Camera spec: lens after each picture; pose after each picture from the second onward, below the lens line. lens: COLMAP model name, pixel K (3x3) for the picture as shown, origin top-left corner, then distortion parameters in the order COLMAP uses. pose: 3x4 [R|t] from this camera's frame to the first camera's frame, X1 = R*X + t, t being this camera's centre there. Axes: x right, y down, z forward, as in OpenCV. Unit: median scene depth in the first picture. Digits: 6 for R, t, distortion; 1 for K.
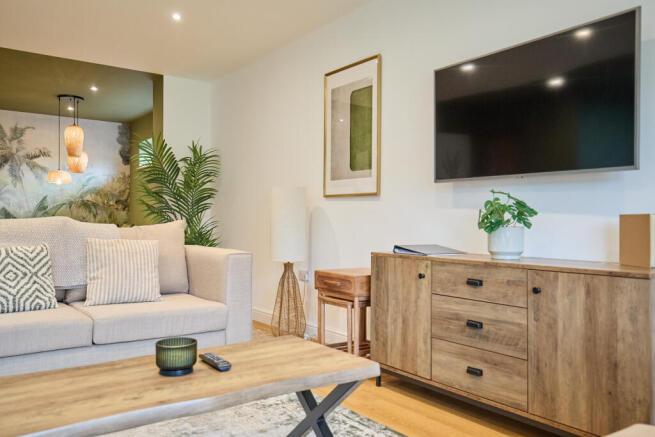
lens RADIAL K [[553.1, 0, 329.7], [0, 553.1, 216.0], [0, 0, 1]] dist [0.012544, 0.001059]
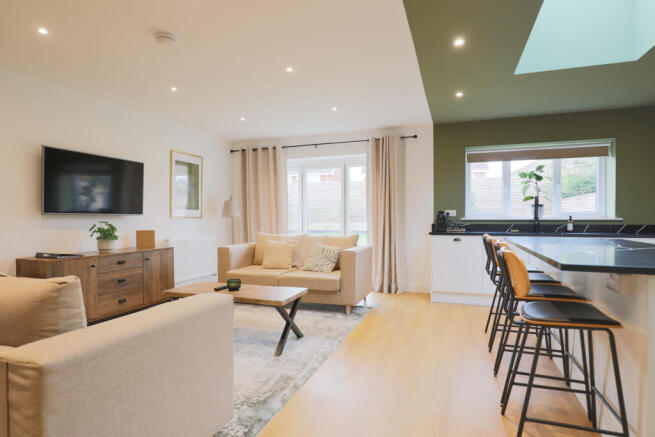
lens RADIAL K [[362.7, 0, 326.9], [0, 362.7, 218.6], [0, 0, 1]] dist [-0.002495, -0.000137]
pose [[-0.561355, -0.008720, 0.827529, -1.453712], [-0.009357, 0.999947, 0.004189, -0.075268], [-0.827522, -0.005392, -0.561408, 1.138324]]
